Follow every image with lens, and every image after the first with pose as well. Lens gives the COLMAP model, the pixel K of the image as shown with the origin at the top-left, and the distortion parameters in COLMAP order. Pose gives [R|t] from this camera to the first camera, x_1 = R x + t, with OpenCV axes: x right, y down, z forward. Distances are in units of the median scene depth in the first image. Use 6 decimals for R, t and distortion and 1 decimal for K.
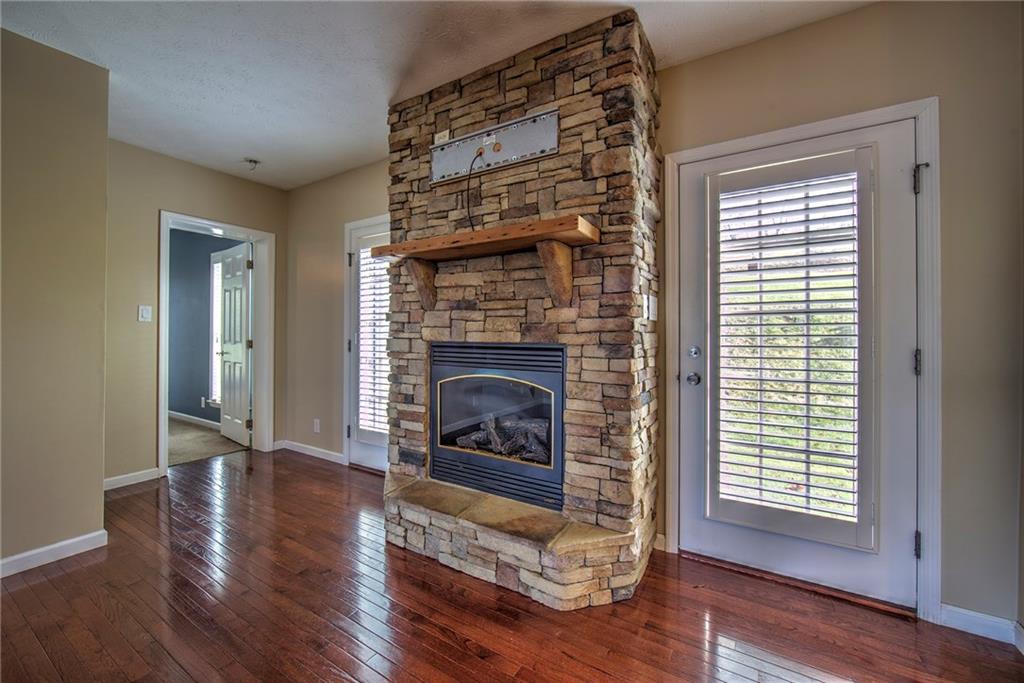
lens RADIAL K [[407.6, 0, 517.4], [0, 407.6, 327.1], [0, 0, 1]] dist [-0.012917, 0.000521]
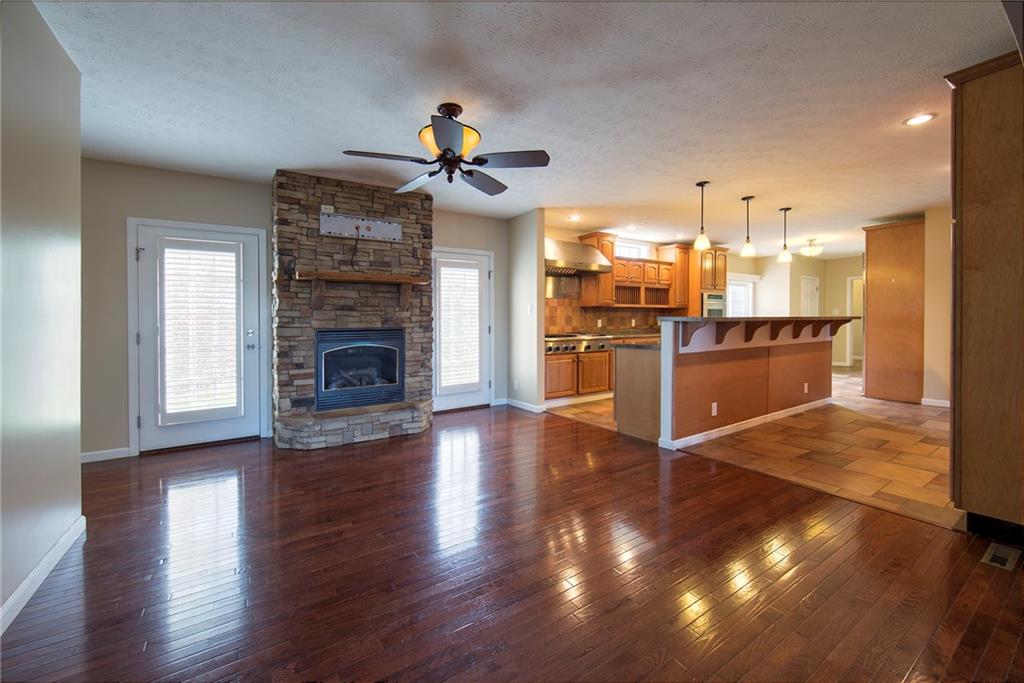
lens RADIAL K [[407.6, 0, 503.0], [0, 407.6, 324.7], [0, 0, 1]] dist [-0.012917, 0.000521]
pose [[0.442582, -0.015363, 0.896596, -1.597009], [-0.001717, 0.999837, 0.017980, -0.013997], [-0.896726, -0.009497, 0.442483, -0.478462]]
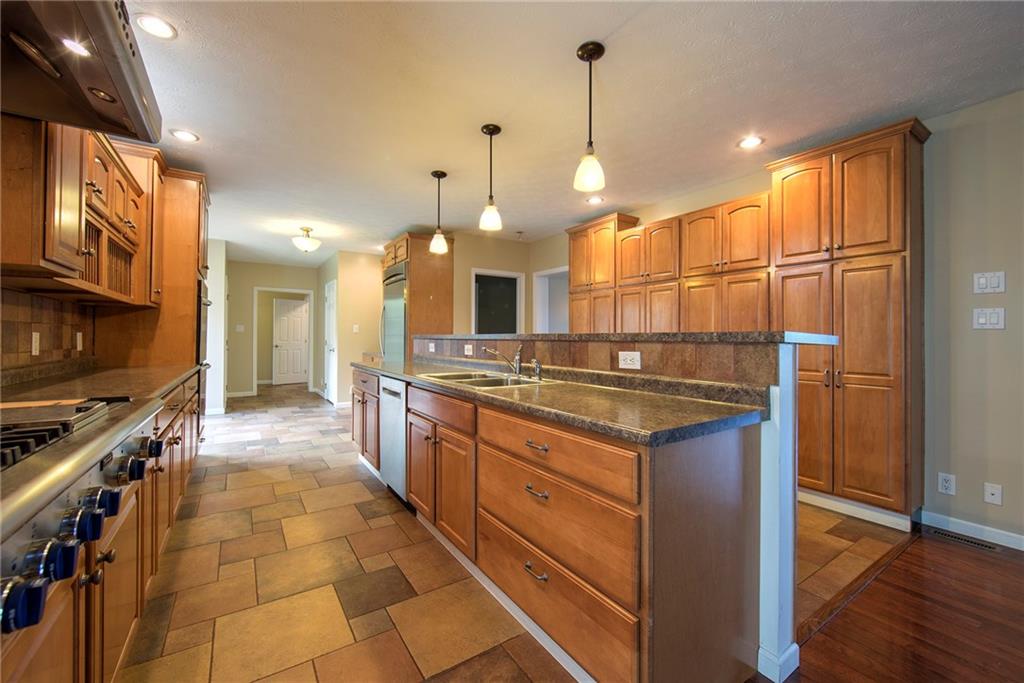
lens RADIAL K [[407.6, 0, 506.4], [0, 407.6, 338.0], [0, 0, 1]] dist [-0.012917, 0.000521]
pose [[-0.901936, -0.009124, 0.431774, 0.471081], [-0.013843, 0.999874, -0.007789, 0.008203], [-0.431649, -0.013002, -0.901948, 0.469270]]
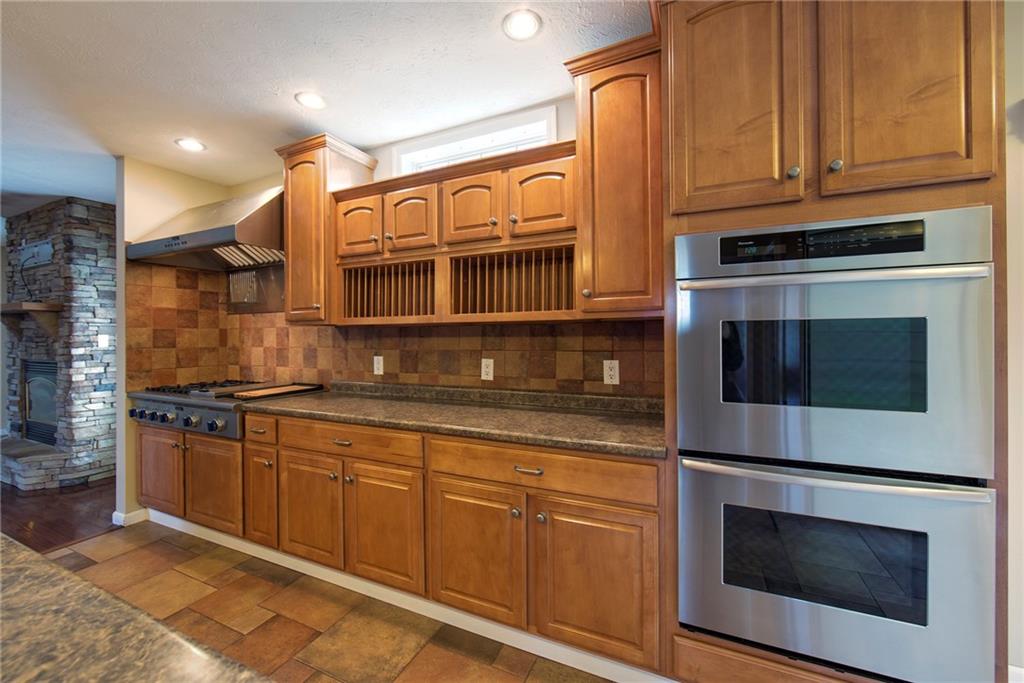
lens RADIAL K [[407.6, 0, 514.4], [0, 407.6, 332.2], [0, 0, 1]] dist [-0.012917, 0.000521]
pose [[0.992921, -0.008134, 0.118494, 1.952257], [0.008211, 0.999966, -0.000165, -0.073412], [-0.118489, 0.001137, 0.992955, -1.098449]]
